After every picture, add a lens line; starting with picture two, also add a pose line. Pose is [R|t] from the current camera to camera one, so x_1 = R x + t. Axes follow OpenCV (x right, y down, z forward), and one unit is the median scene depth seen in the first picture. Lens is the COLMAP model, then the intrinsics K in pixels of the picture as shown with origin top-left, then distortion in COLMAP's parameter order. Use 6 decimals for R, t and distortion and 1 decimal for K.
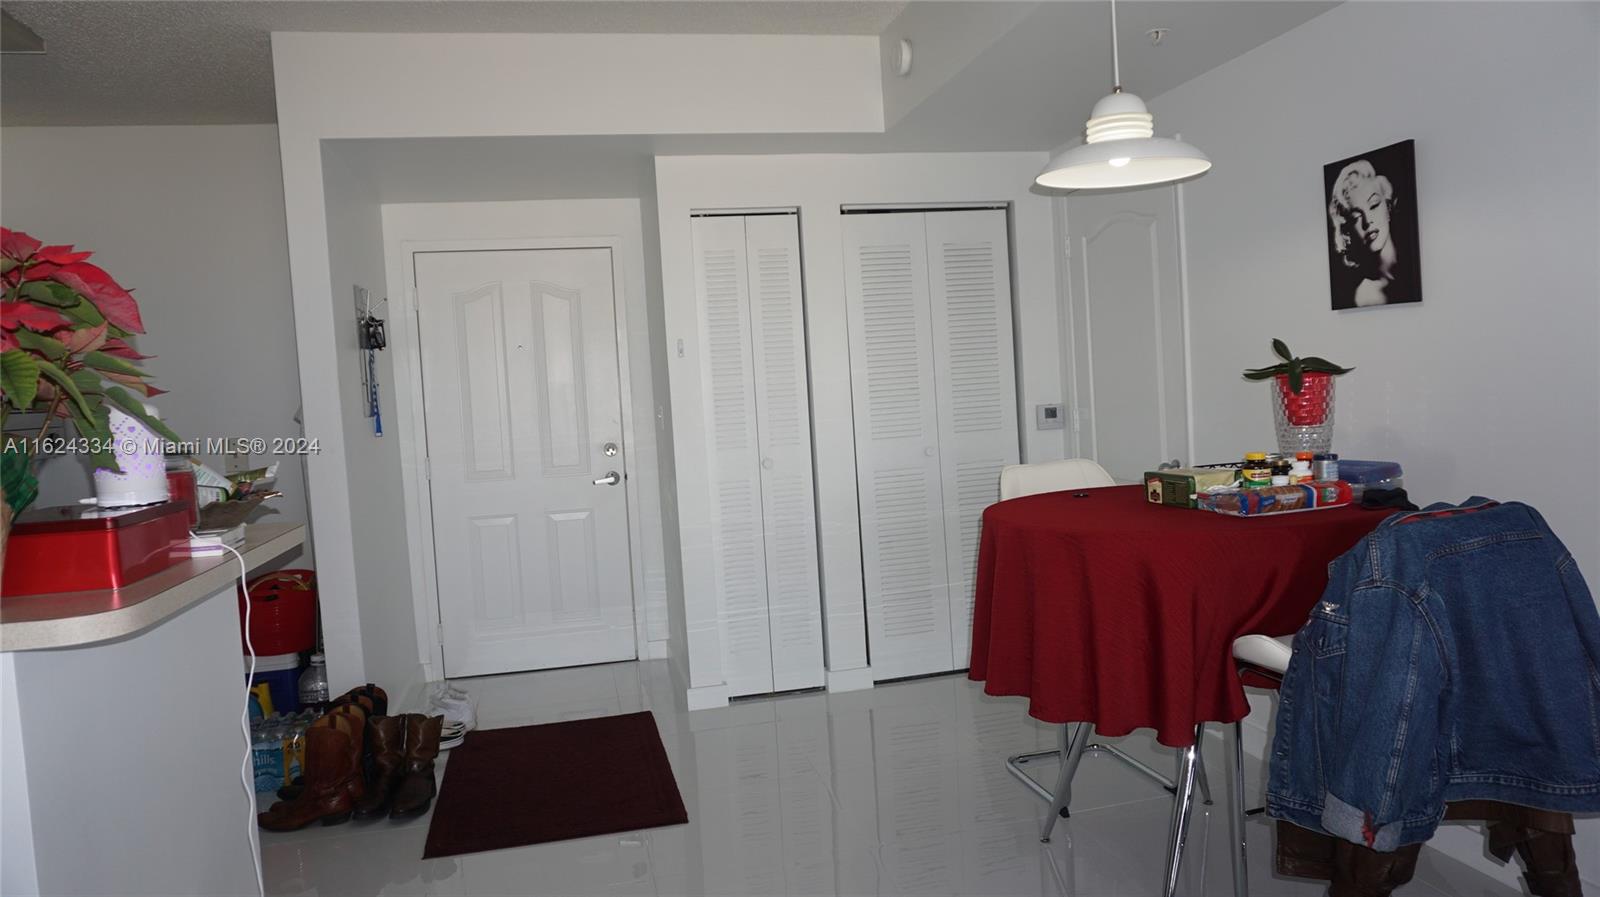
lens RADIAL K [[1069.4, 0, 799.9], [0, 1069.4, 455.6], [0, 0, 1]] dist [-0.051871, 0.037162]
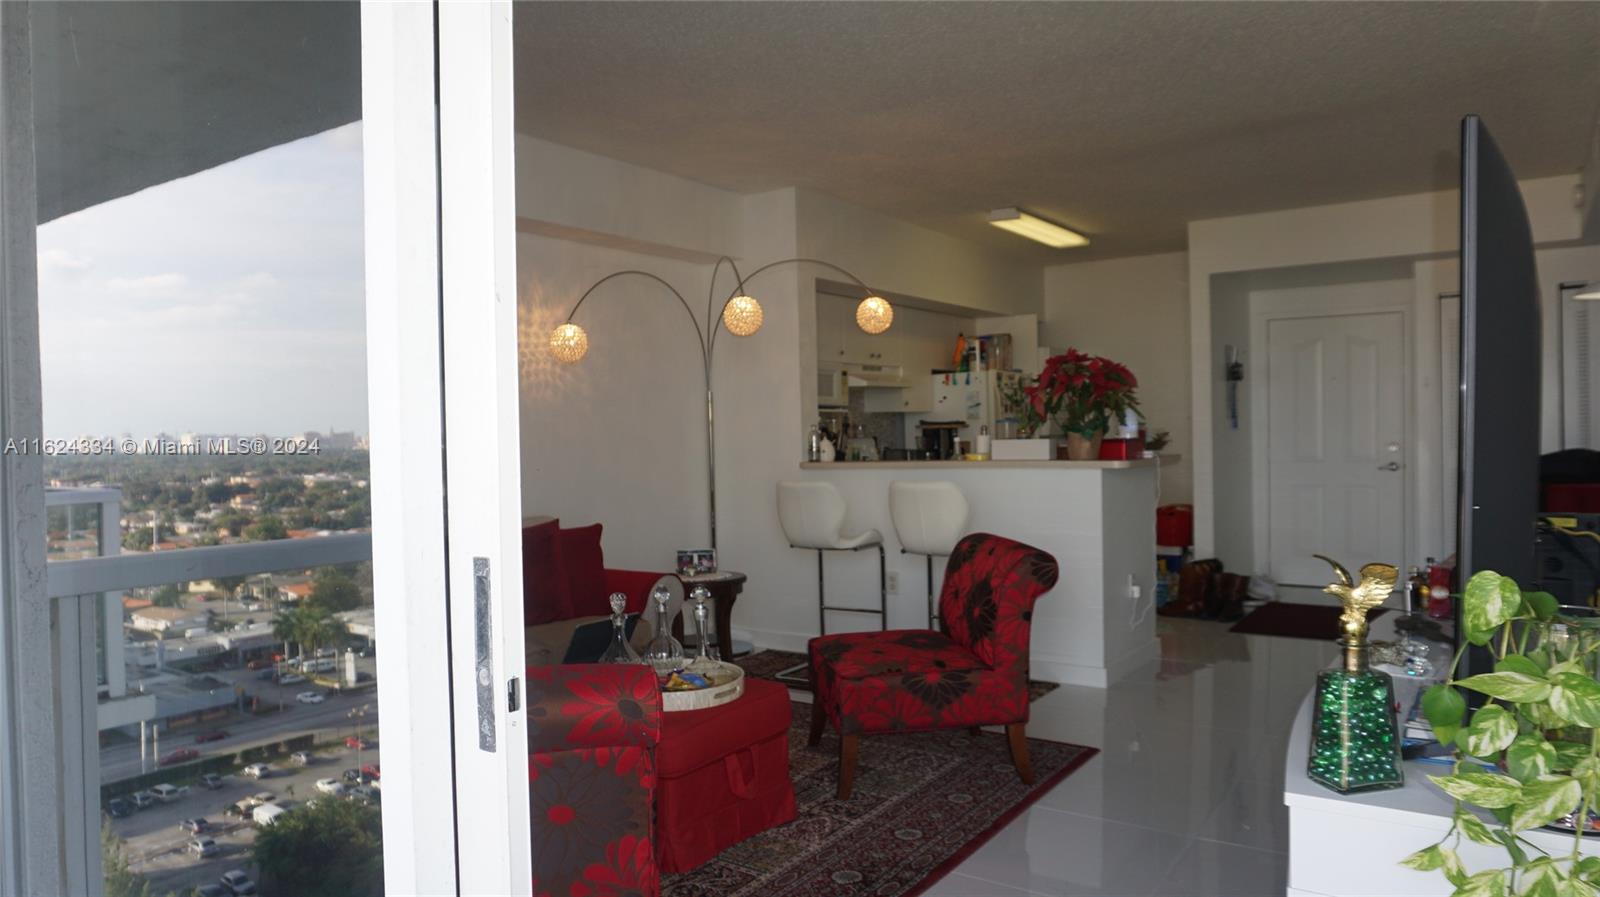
lens RADIAL K [[1069.4, 0, 794.0], [0, 1069.4, 449.5], [0, 0, 1]] dist [-0.051871, 0.037162]
pose [[0.681698, 0.051492, -0.729819, 0.493069], [-0.063621, 0.997914, 0.010981, 0.052165], [0.728862, 0.038946, 0.683552, -0.926225]]
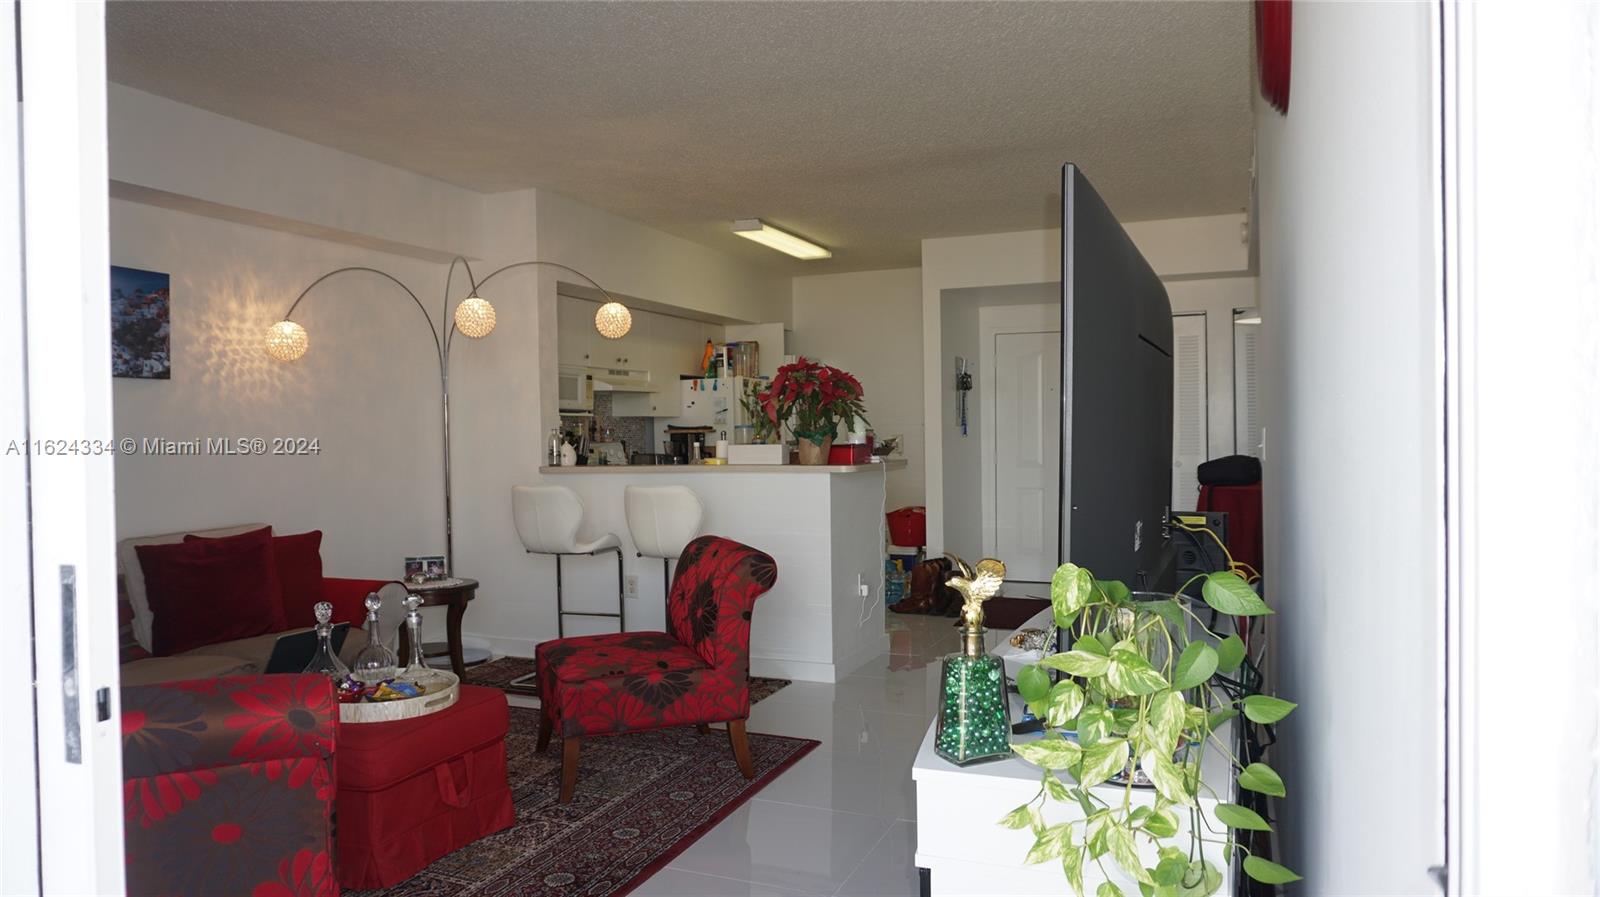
lens RADIAL K [[1069.4, 0, 792.2], [0, 1069.4, 451.1], [0, 0, 1]] dist [-0.051871, 0.037162]
pose [[0.819994, 0.052697, -0.569941, 0.542231], [-0.067890, 0.997678, -0.005431, 0.048217], [0.568331, 0.043147, 0.821668, -0.909924]]
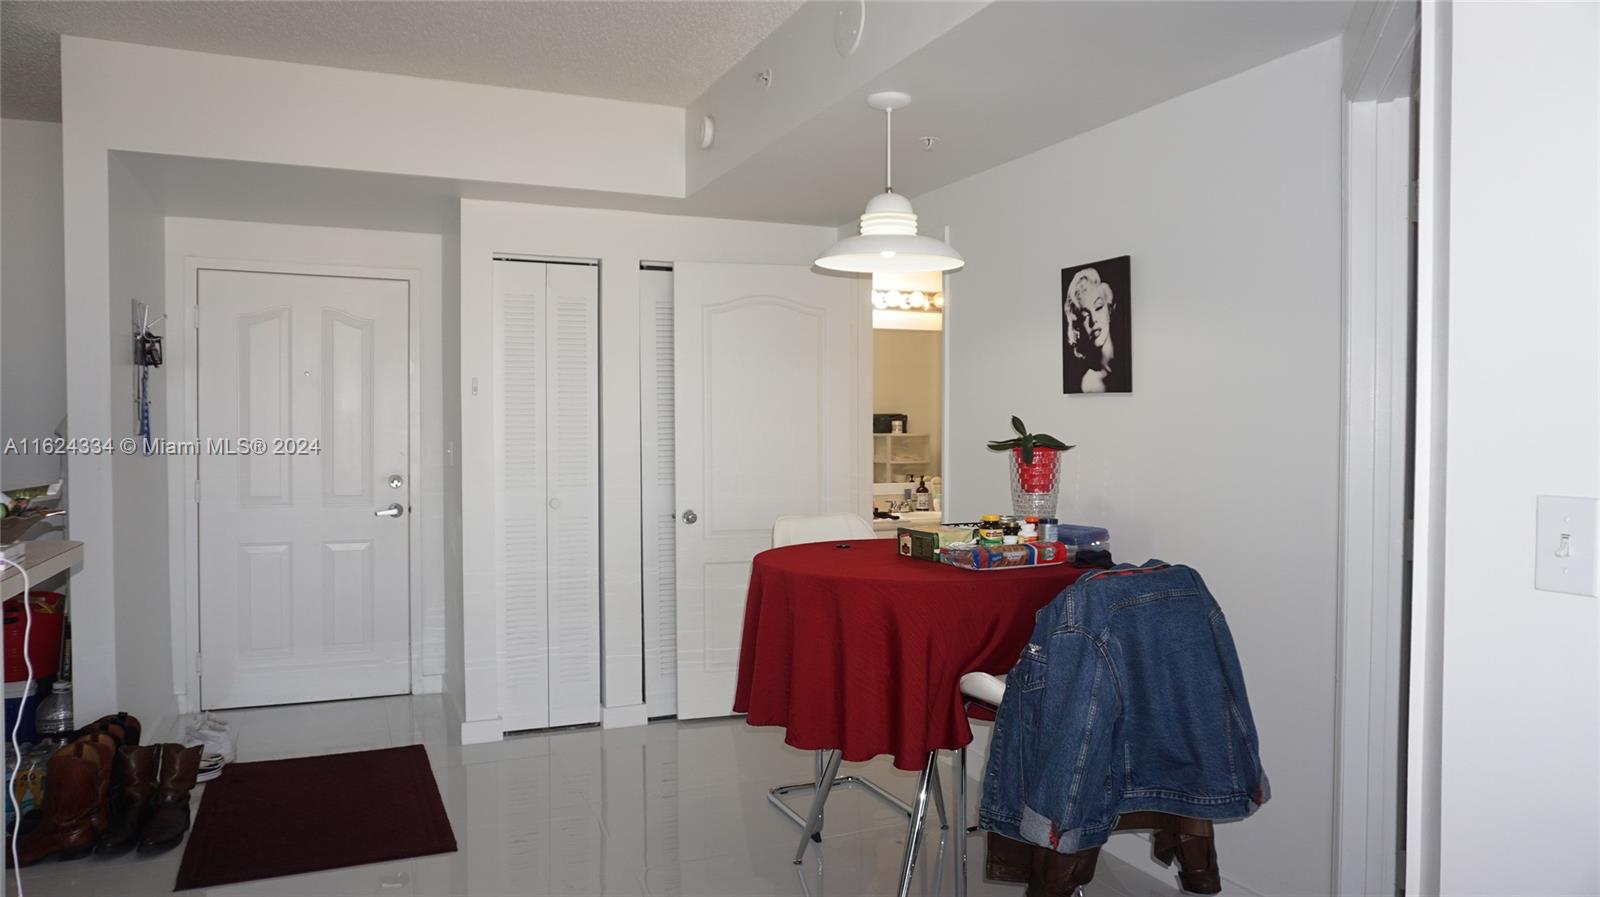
lens RADIAL K [[1069.4, 0, 798.4], [0, 1069.4, 456.1], [0, 0, 1]] dist [-0.051871, 0.037162]
pose [[0.980093, 0.055120, 0.190736, 0.001414], [-0.047199, 0.997834, -0.045828, -0.002387], [-0.192848, 0.035913, 0.980571, -0.069693]]
